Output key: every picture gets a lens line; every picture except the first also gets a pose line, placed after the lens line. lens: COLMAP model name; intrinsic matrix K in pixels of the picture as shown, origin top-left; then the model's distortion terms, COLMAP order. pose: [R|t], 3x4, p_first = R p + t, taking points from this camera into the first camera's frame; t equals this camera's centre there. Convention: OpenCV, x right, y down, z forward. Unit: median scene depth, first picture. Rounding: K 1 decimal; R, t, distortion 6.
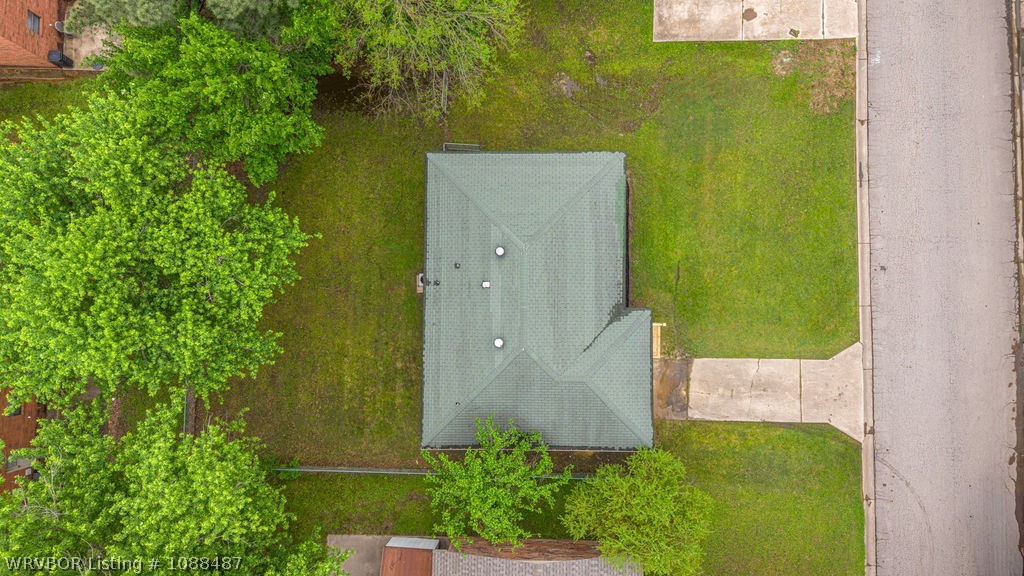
lens RADIAL K [[688.7, 0, 512.0], [0, 688.7, 288.0], [0, 0, 1]] dist [-0.003709, -0.000851]
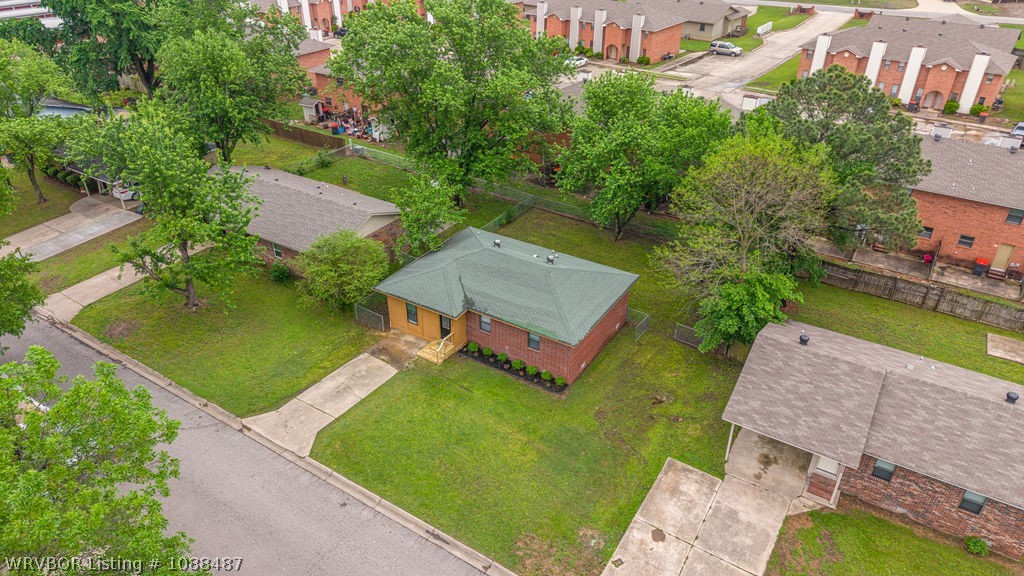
lens RADIAL K [[682.9, 0, 512.0], [0, 682.9, 288.0], [0, 0, 1]] dist [0.022546, -0.022446]
pose [[-0.524357, 0.468608, -0.710955, 0.939640], [-0.850009, -0.238691, 0.469587, -0.588272], [0.050353, 0.850549, 0.523480, 0.269913]]
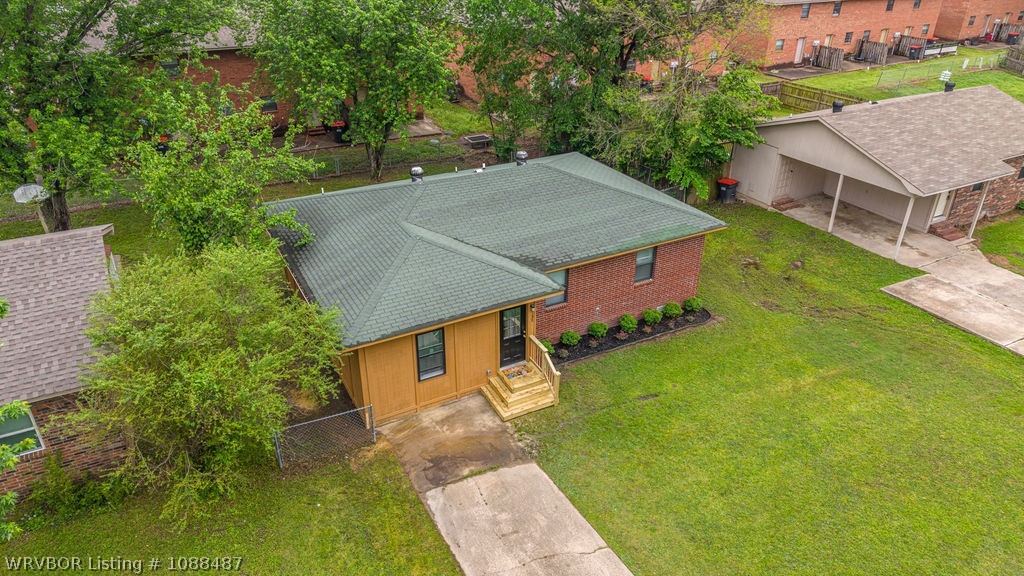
lens RADIAL K [[683.3, 0, 512.0], [0, 683.3, 288.0], [0, 0, 1]] dist [0.009123, -0.006326]
pose [[0.479671, 0.451584, -0.752322, 0.583333], [-0.877286, 0.263350, -0.401269, 0.288740], [0.016917, 0.852478, 0.522489, 0.626939]]
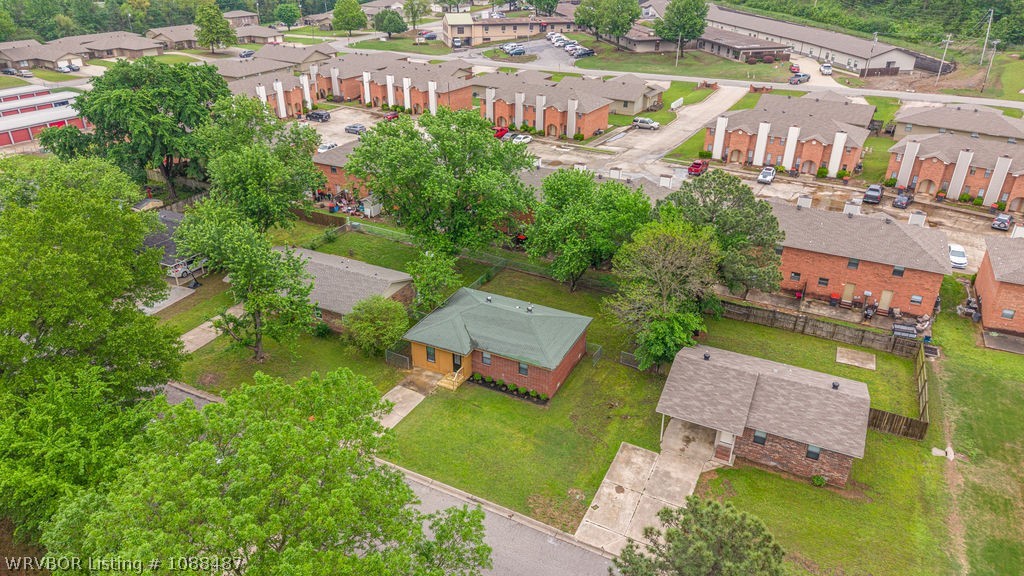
lens RADIAL K [[680.8, 0, 512.0], [0, 680.8, 288.0], [0, 0, 1]] dist [0.039580, -0.056450]
pose [[-0.437179, 0.442728, -0.782858, 1.336345], [-0.898052, -0.167703, 0.406667, -0.701291], [0.048756, 0.880833, 0.470909, 0.018580]]
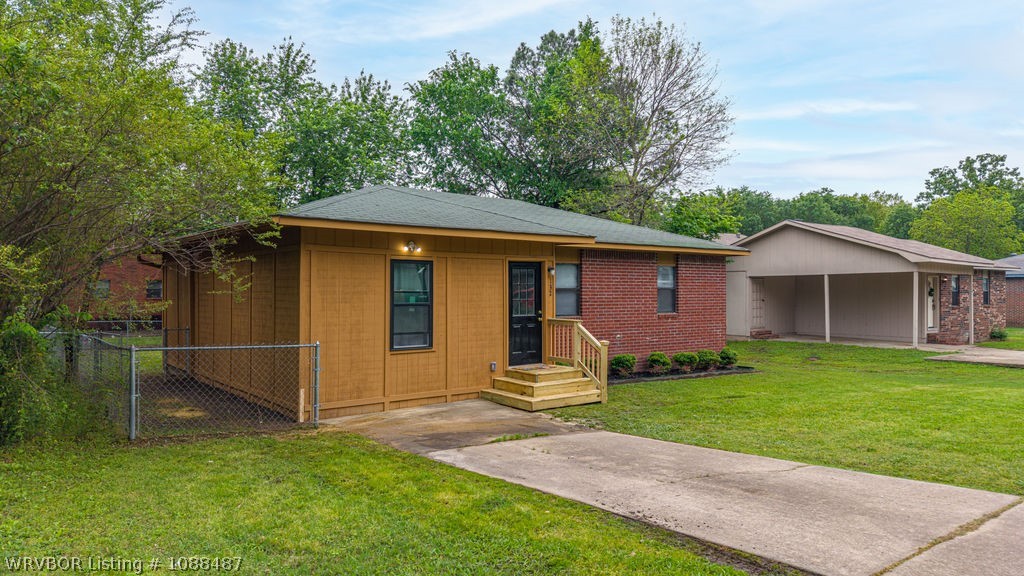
lens RADIAL K [[688.7, 0, 512.0], [0, 688.7, 288.0], [0, 0, 1]] dist [-0.003709, -0.000851]
pose [[0.618573, 0.032927, -0.785037, 0.471758], [-0.785657, 0.039341, -0.617410, 0.315477], [0.010554, 0.998683, 0.050205, 0.927928]]
